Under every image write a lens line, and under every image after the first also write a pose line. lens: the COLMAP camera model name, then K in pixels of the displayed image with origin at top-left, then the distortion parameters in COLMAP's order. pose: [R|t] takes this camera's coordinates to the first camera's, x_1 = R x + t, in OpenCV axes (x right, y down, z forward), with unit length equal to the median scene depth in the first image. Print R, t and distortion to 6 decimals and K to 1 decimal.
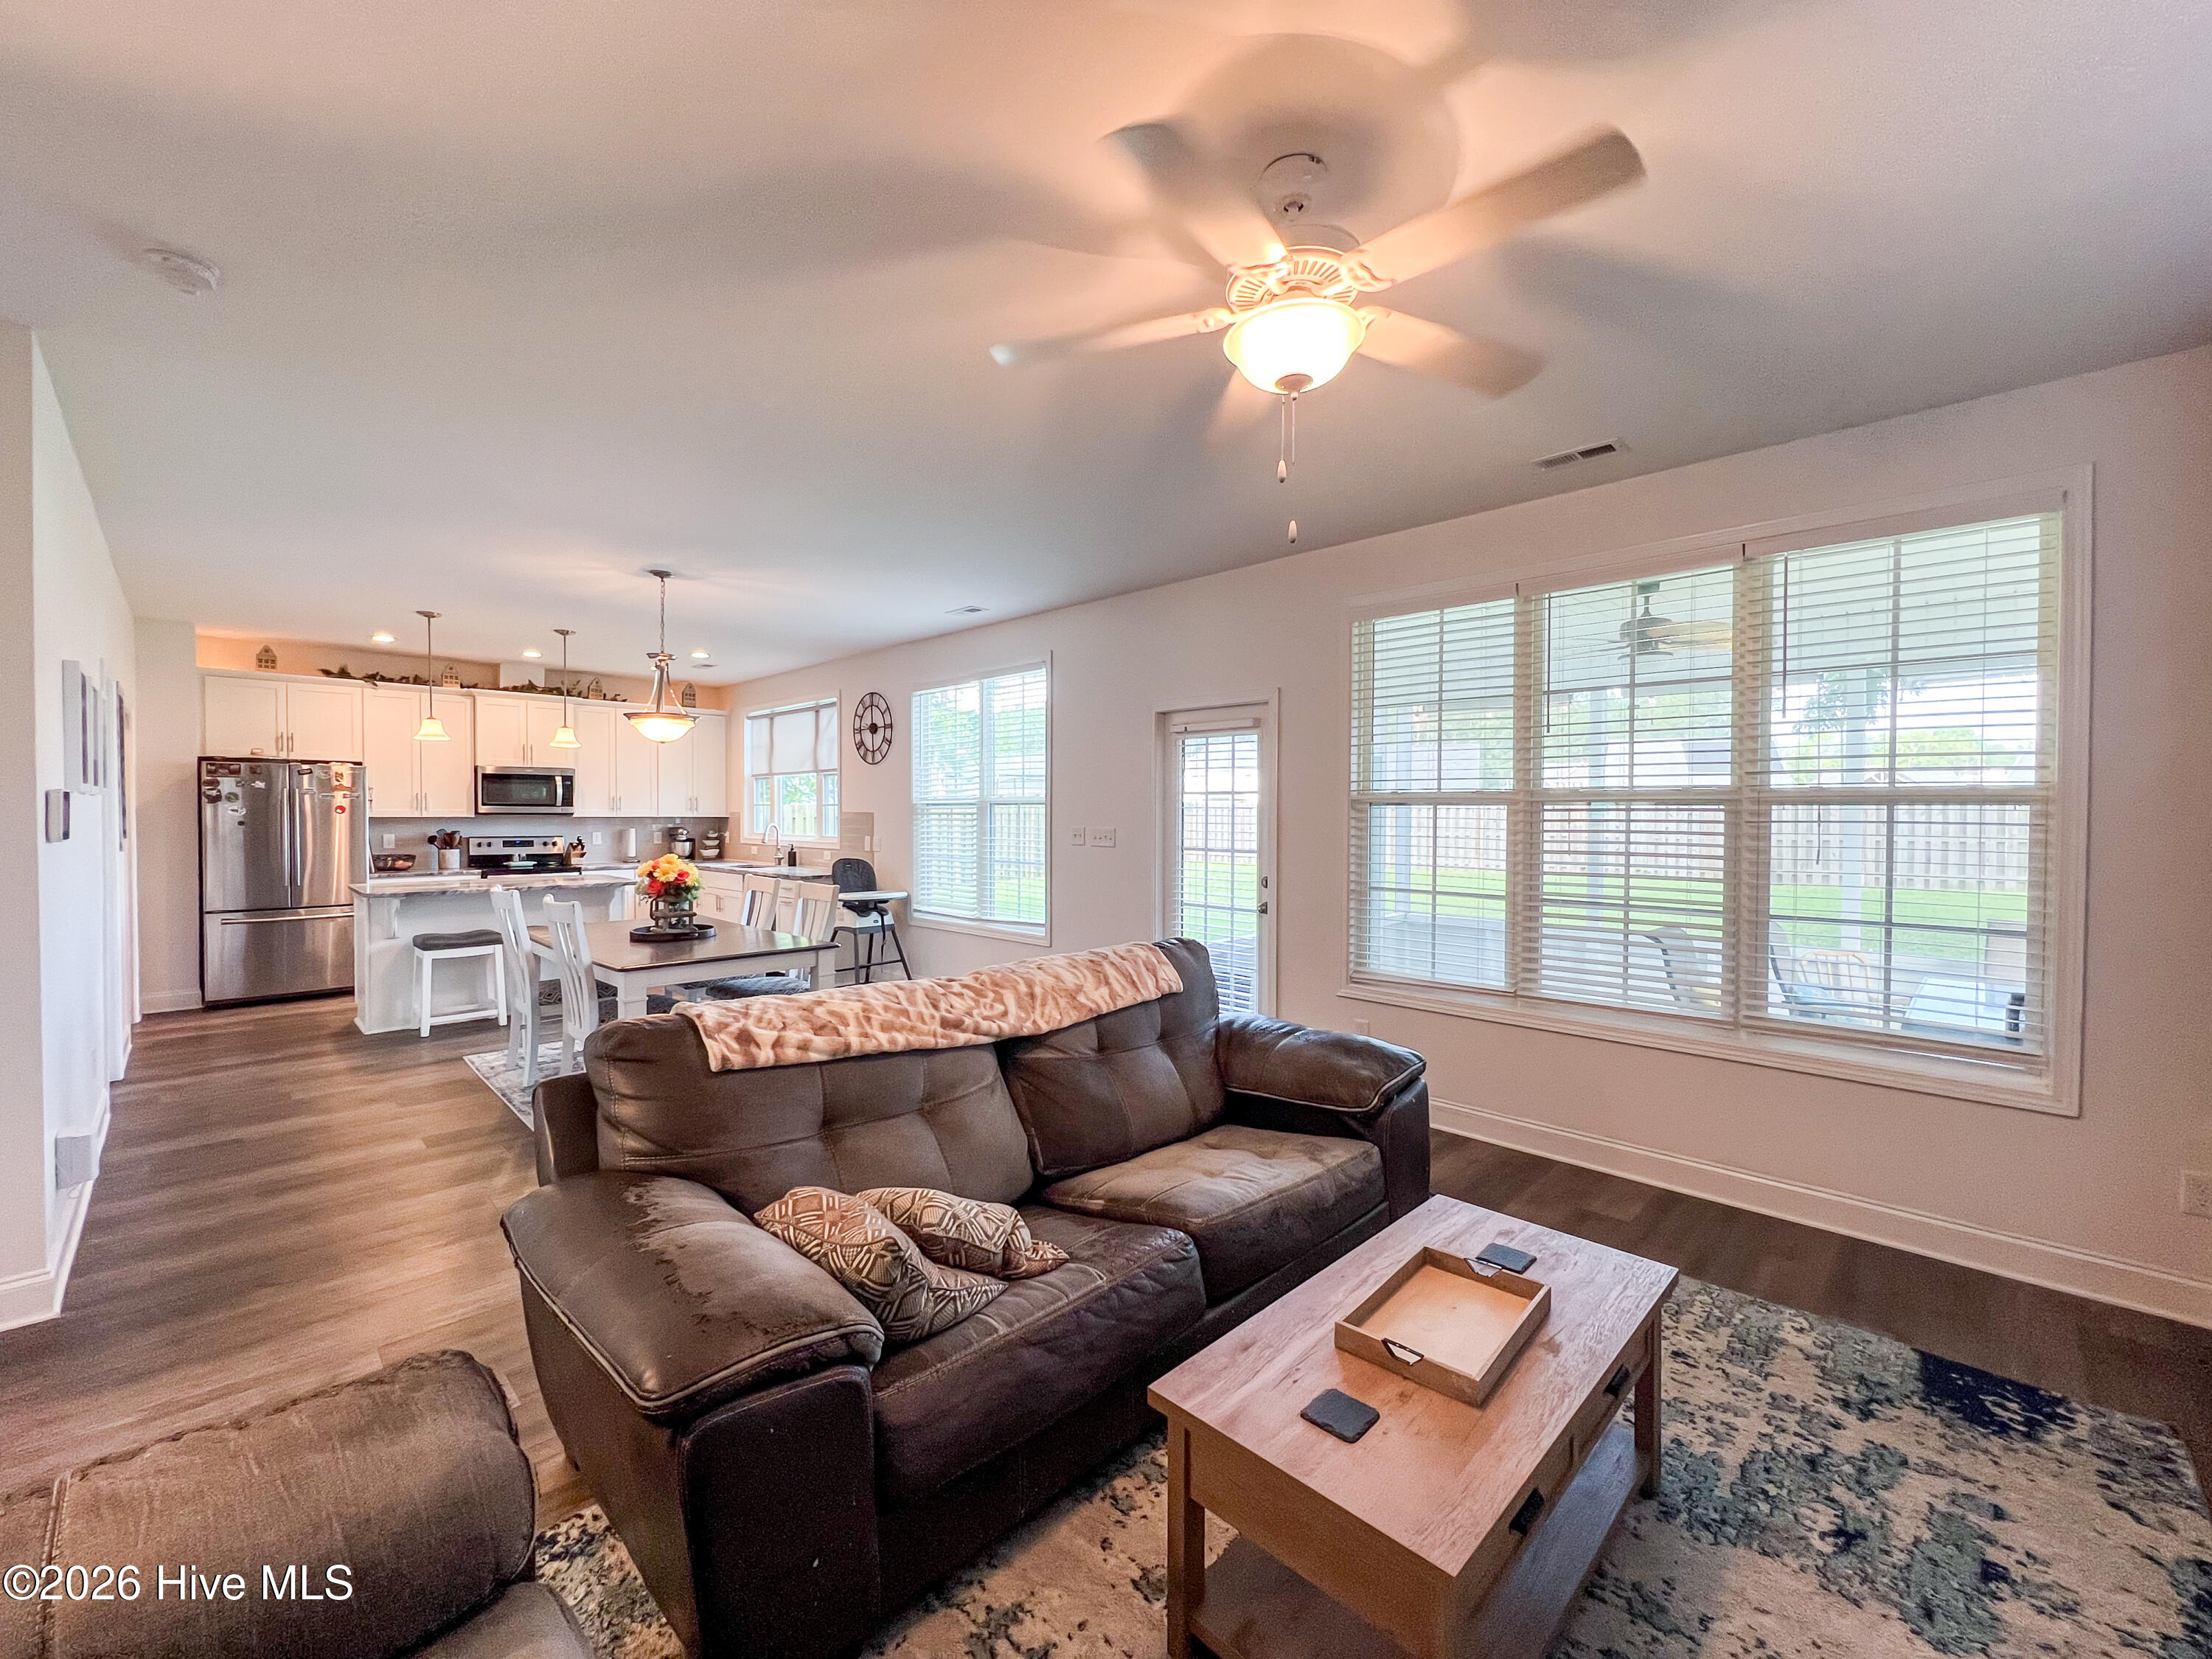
lens RADIAL K [[895.2, 0, 1103.7], [0, 895.2, 831.4], [0, 0, 1]] dist [0.001662, 0.000387]
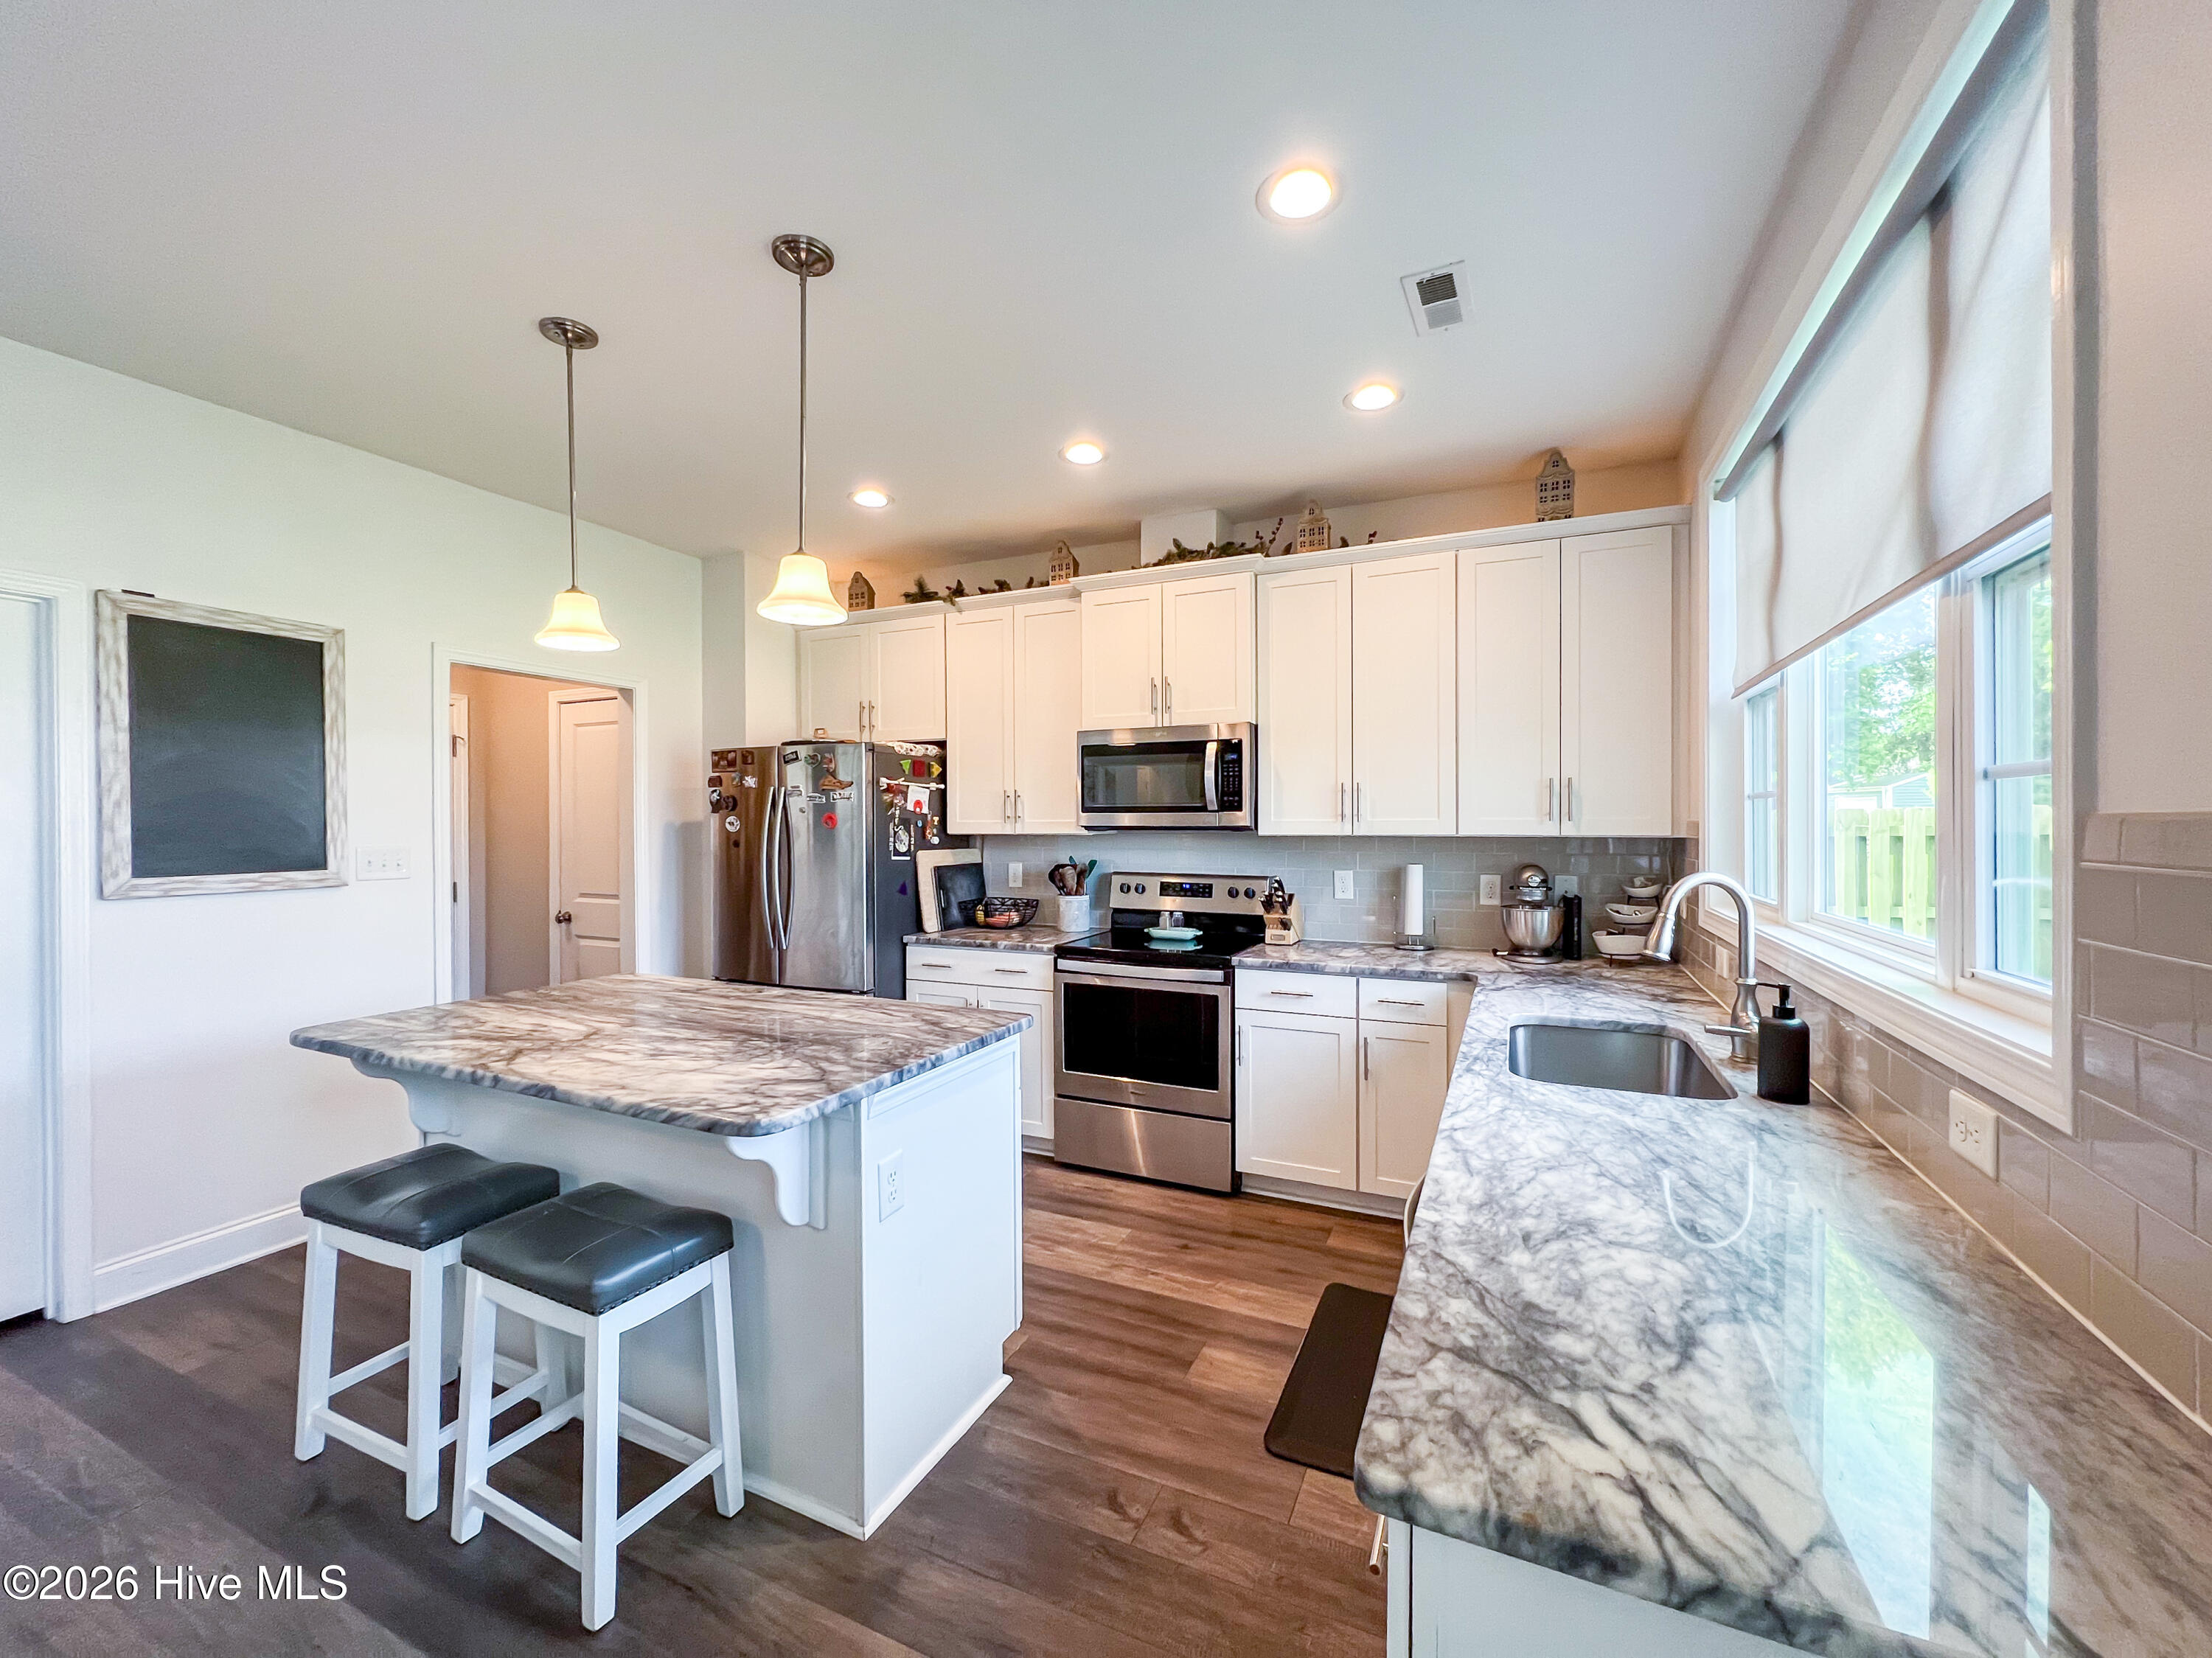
lens RADIAL K [[895.2, 0, 1103.3], [0, 895.2, 829.0], [0, 0, 1]] dist [0.001662, 0.000387]
pose [[0.329148, 0.006389, -0.944257, -0.259609], [-0.013843, 0.999902, 0.001940, -0.023262], [0.944177, 0.012433, 0.329204, 0.970548]]
